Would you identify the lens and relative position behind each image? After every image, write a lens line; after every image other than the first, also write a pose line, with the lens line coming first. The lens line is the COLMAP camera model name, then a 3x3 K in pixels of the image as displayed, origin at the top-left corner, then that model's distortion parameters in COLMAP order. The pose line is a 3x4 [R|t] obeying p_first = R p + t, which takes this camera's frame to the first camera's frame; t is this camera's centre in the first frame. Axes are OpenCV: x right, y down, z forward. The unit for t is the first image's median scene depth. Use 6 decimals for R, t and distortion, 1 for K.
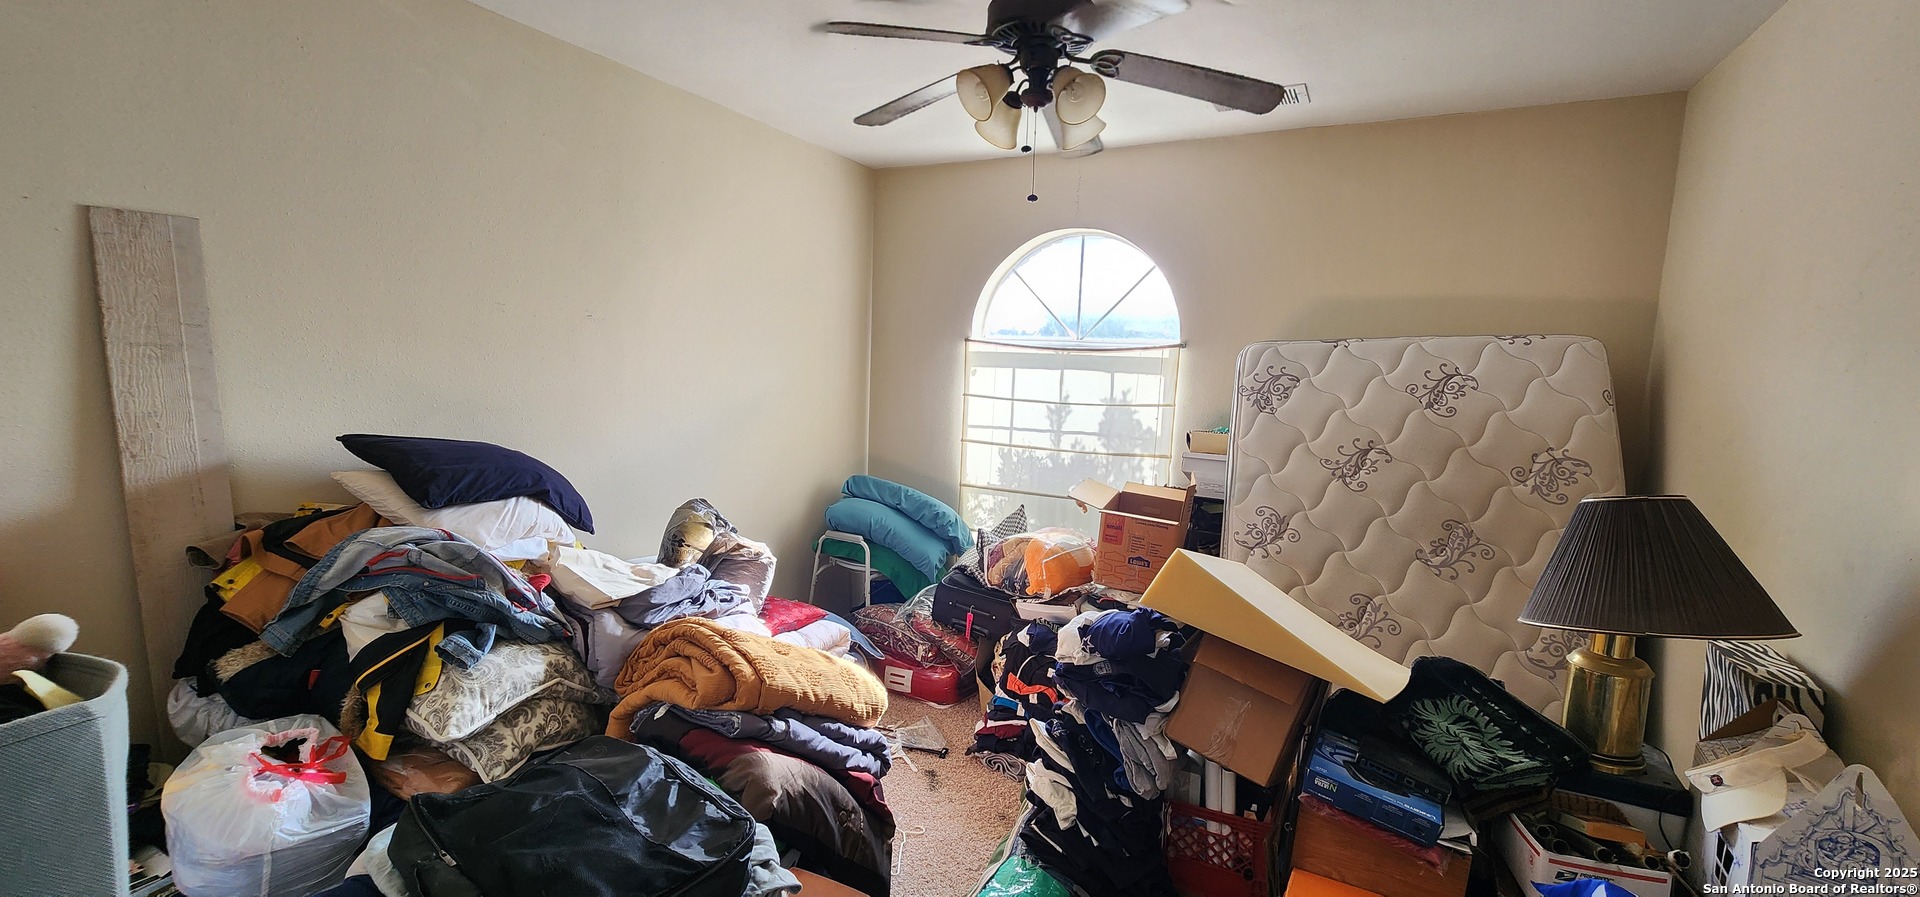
lens RADIAL K [[814.8, 0, 960.7], [0, 814.8, 461.2], [0, 0, 1]] dist [0.000545, -0.000045]
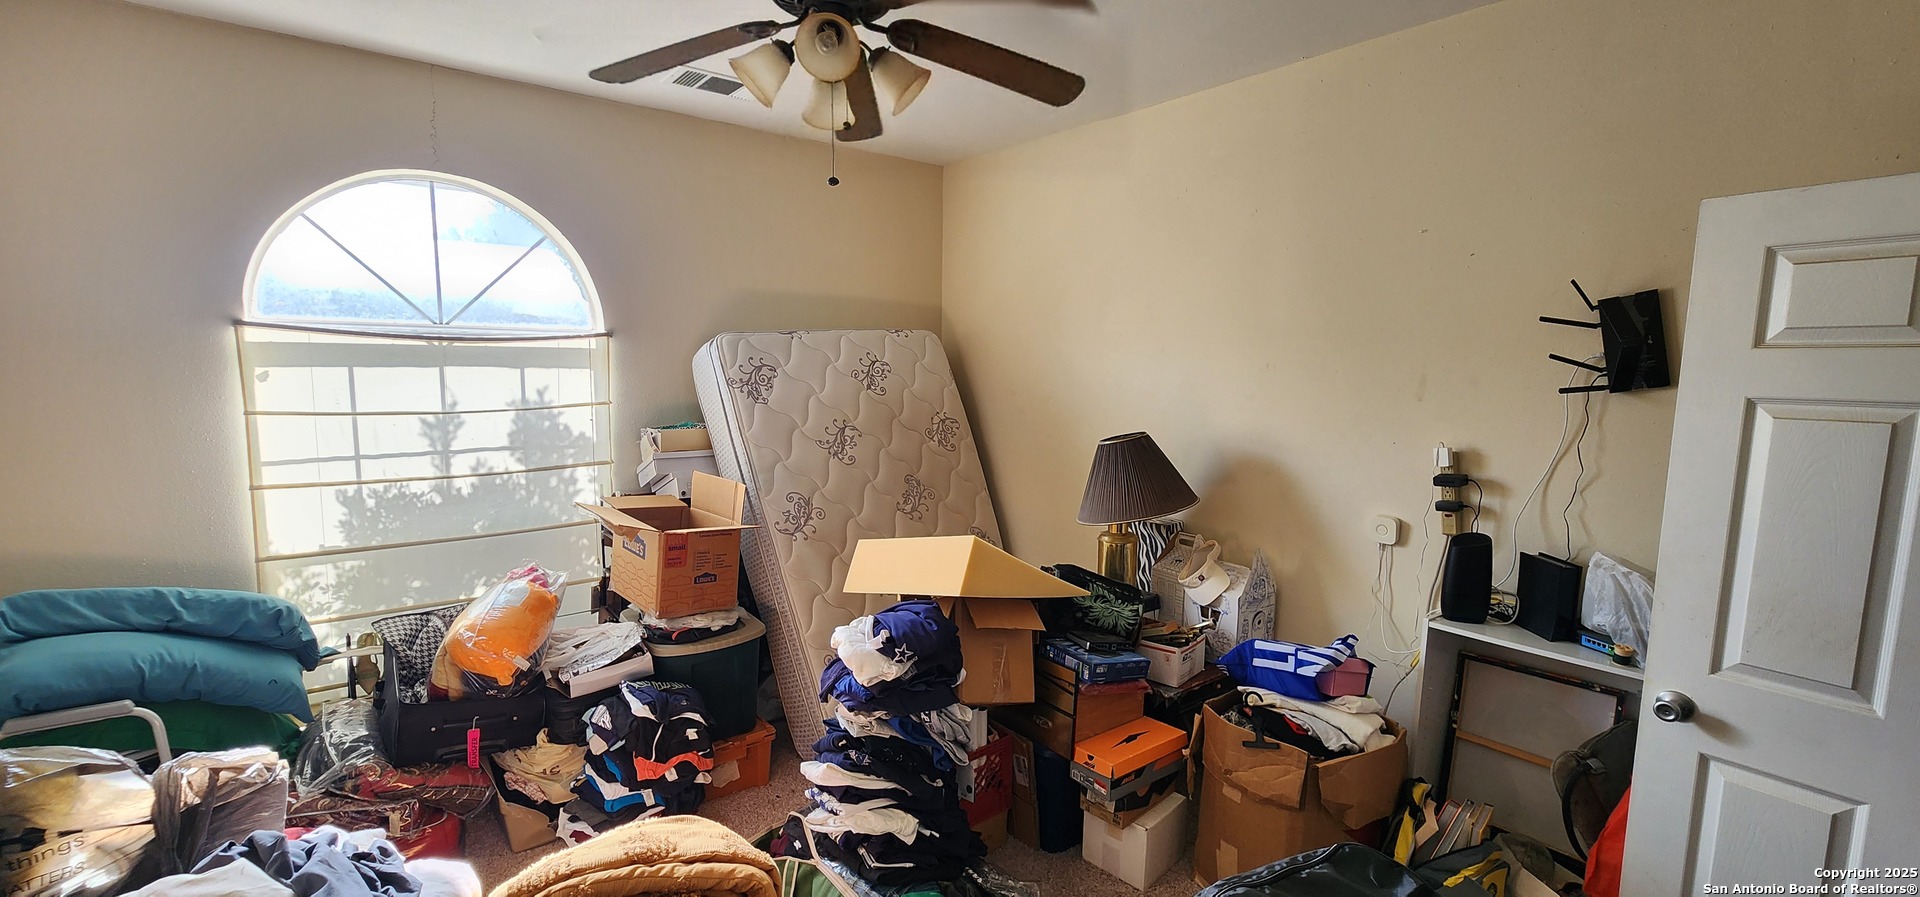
lens RADIAL K [[814.8, 0, 960.7], [0, 814.8, 461.2], [0, 0, 1]] dist [0.000545, -0.000045]
pose [[0.376303, -0.145101, 0.915064, -0.384360], [0.112839, 0.987485, 0.110182, -0.058027], [-0.919600, 0.061793, 0.387966, 0.303828]]
